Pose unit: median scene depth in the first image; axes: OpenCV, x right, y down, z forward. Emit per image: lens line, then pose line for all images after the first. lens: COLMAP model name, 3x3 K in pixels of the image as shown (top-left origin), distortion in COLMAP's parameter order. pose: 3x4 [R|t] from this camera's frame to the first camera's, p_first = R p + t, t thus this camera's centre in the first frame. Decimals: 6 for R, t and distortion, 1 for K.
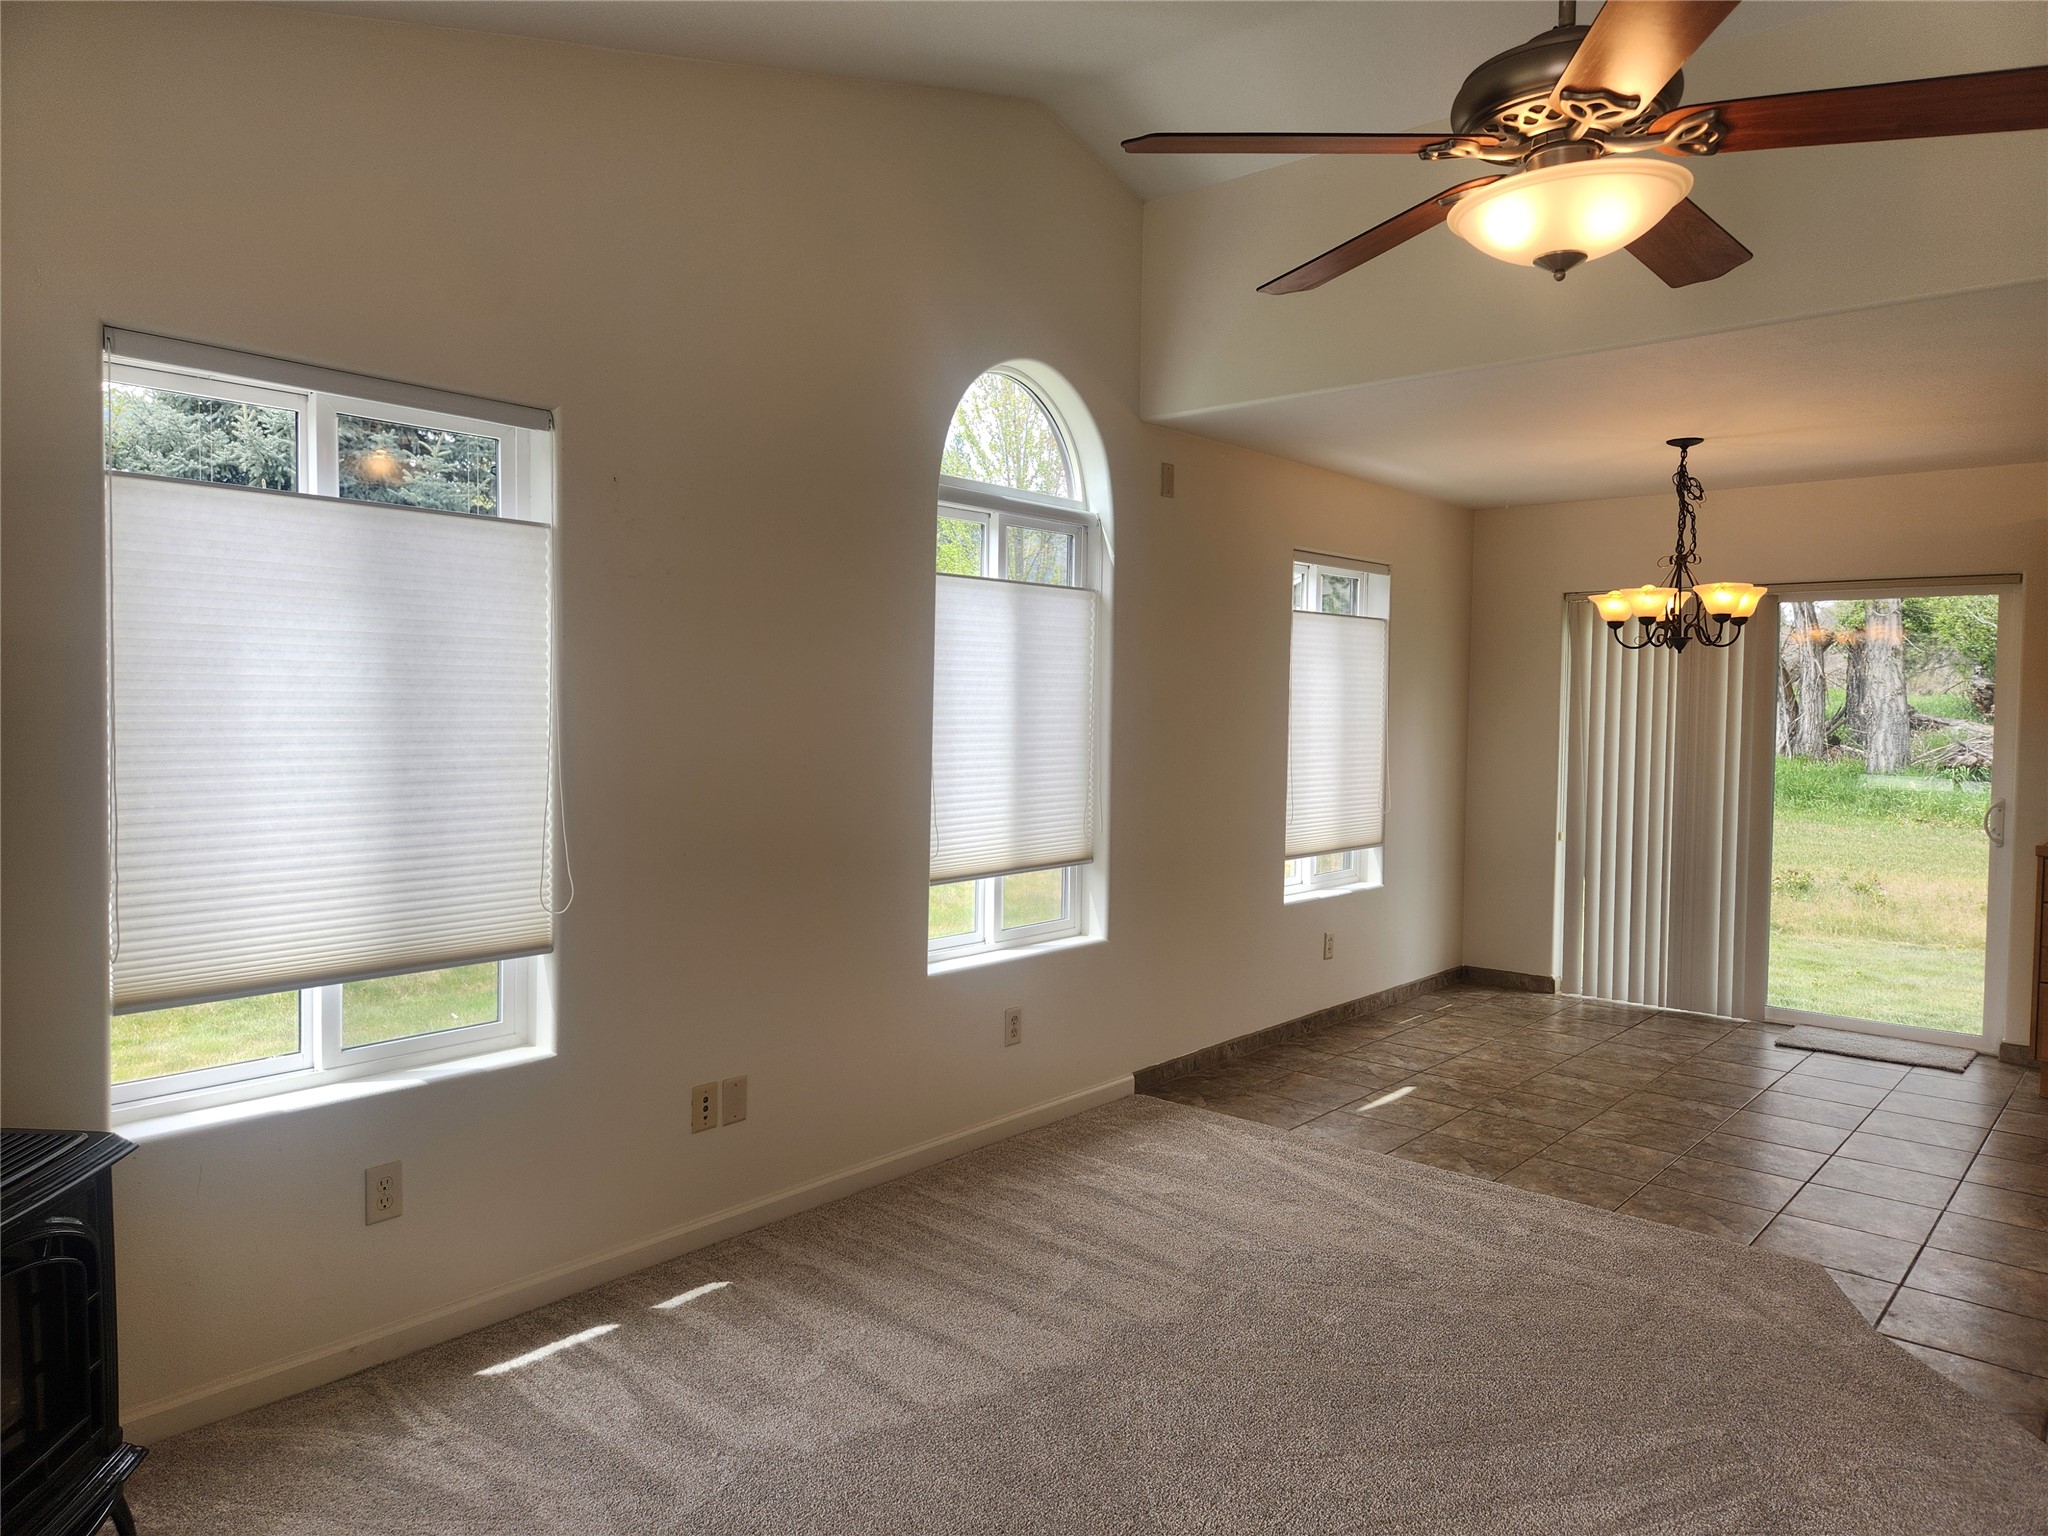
lens RADIAL K [[1374.9, 0, 1029.4], [0, 1374.9, 761.1], [0, 0, 1]] dist [0.087984, -0.082212]
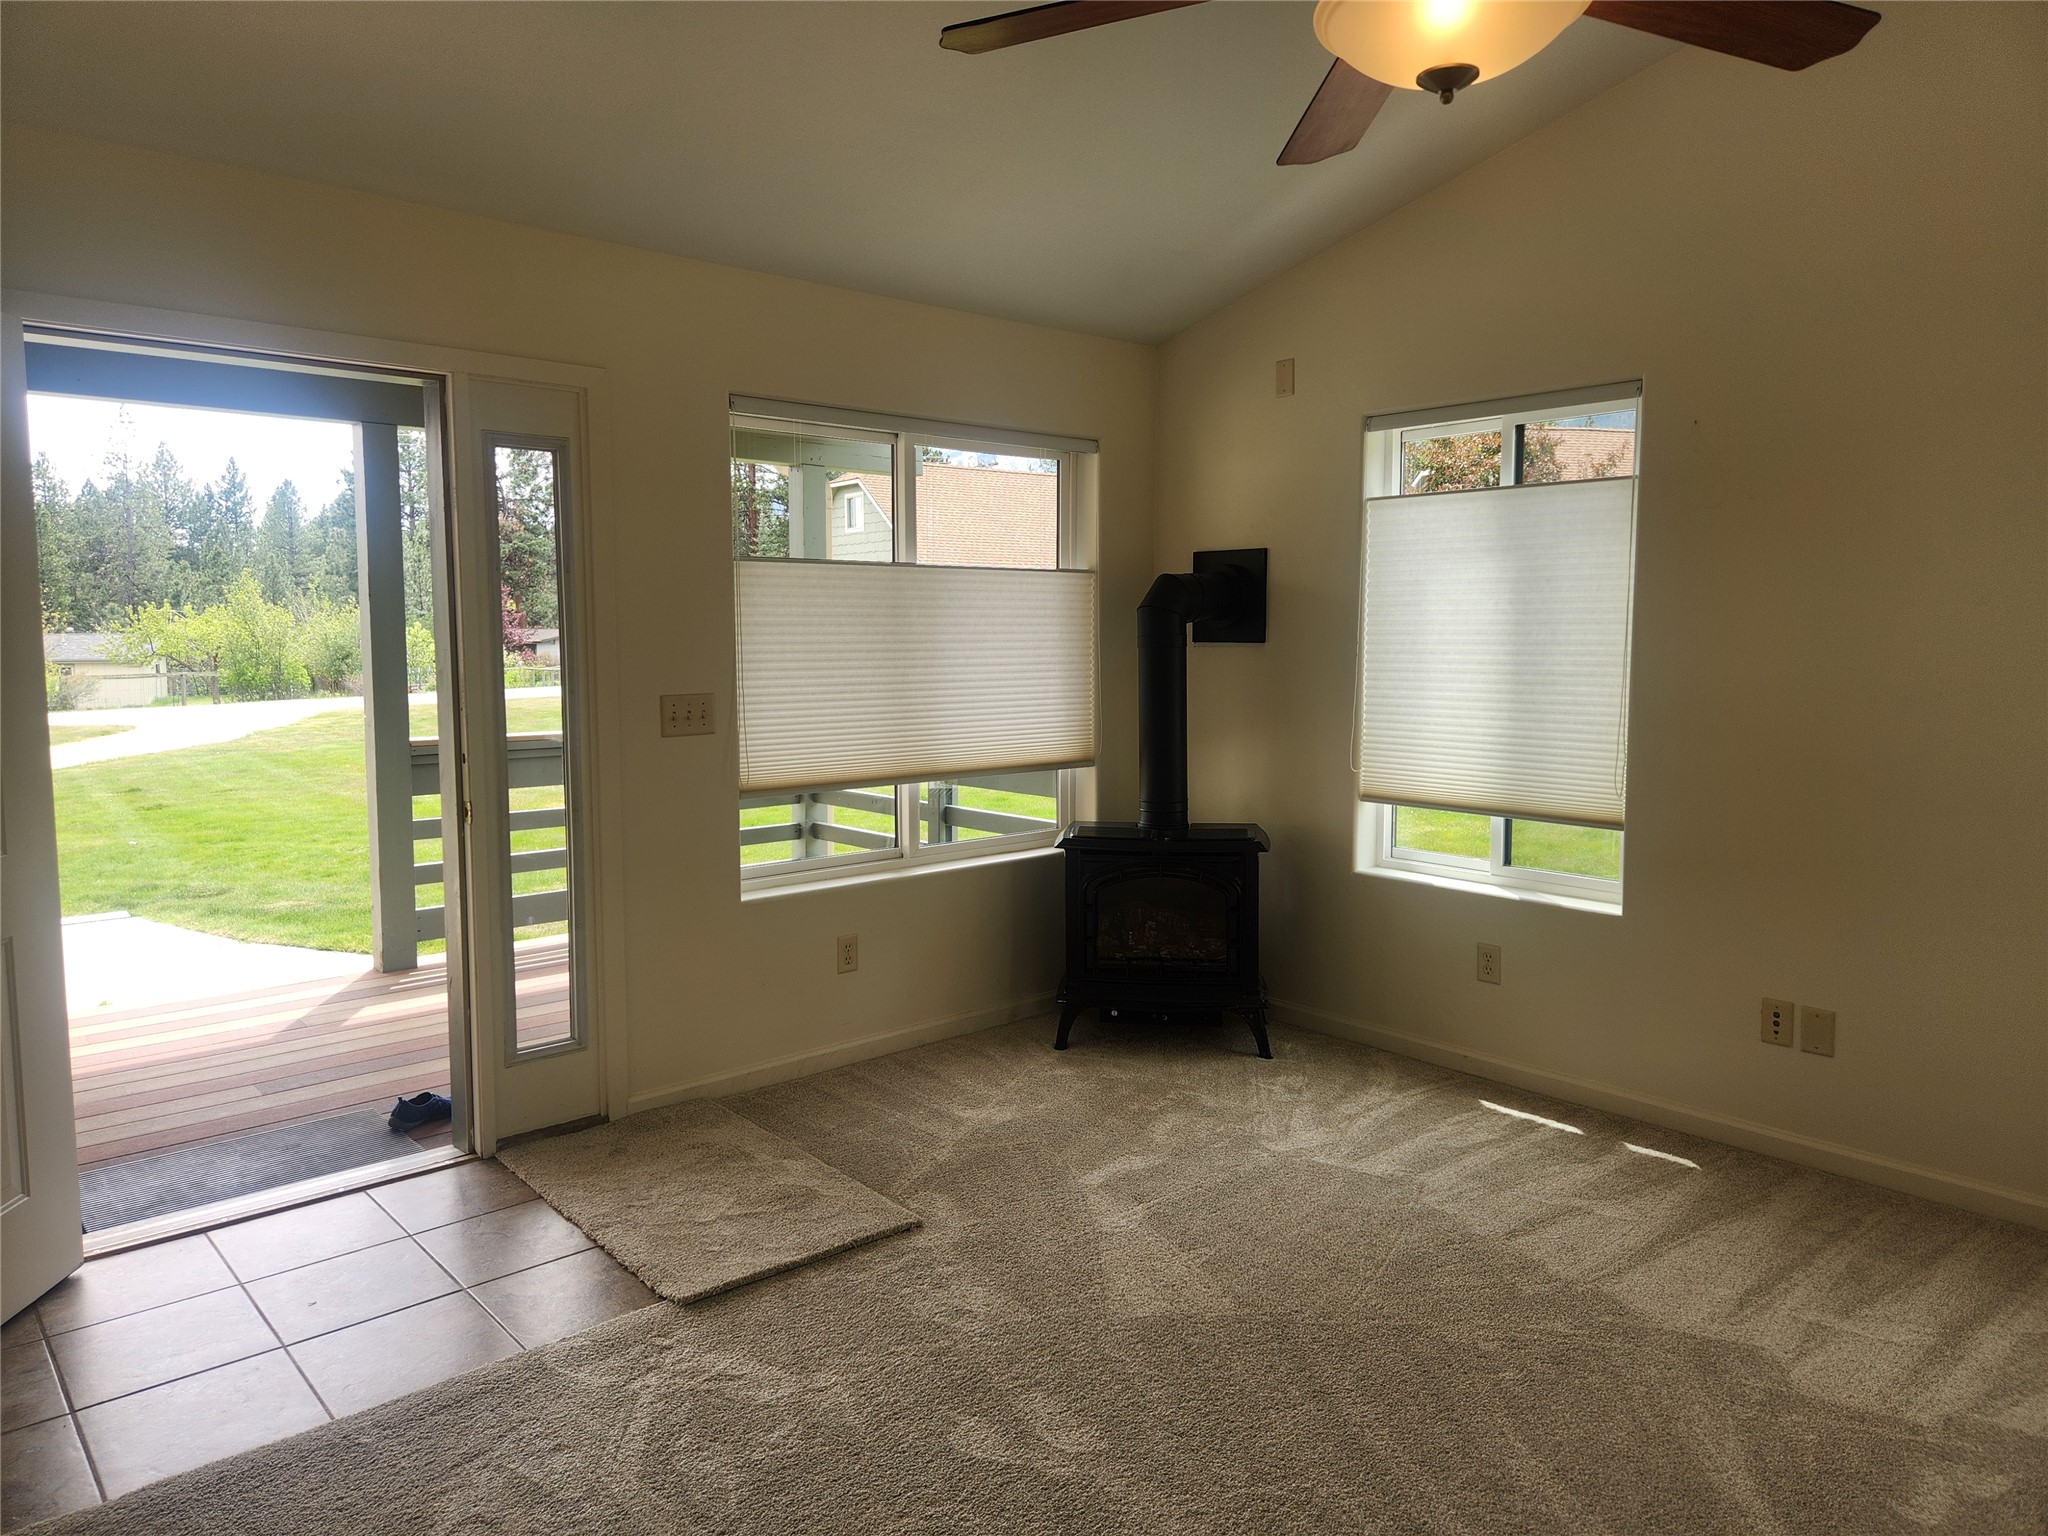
lens RADIAL K [[1374.9, 0, 1029.4], [0, 1374.9, 761.1], [0, 0, 1]] dist [0.087984, -0.082212]
pose [[-0.133400, 0.080774, -0.987765, 5.177876], [-0.048463, 0.994949, 0.087906, -0.027494], [0.989877, 0.059596, -0.128812, 3.578031]]
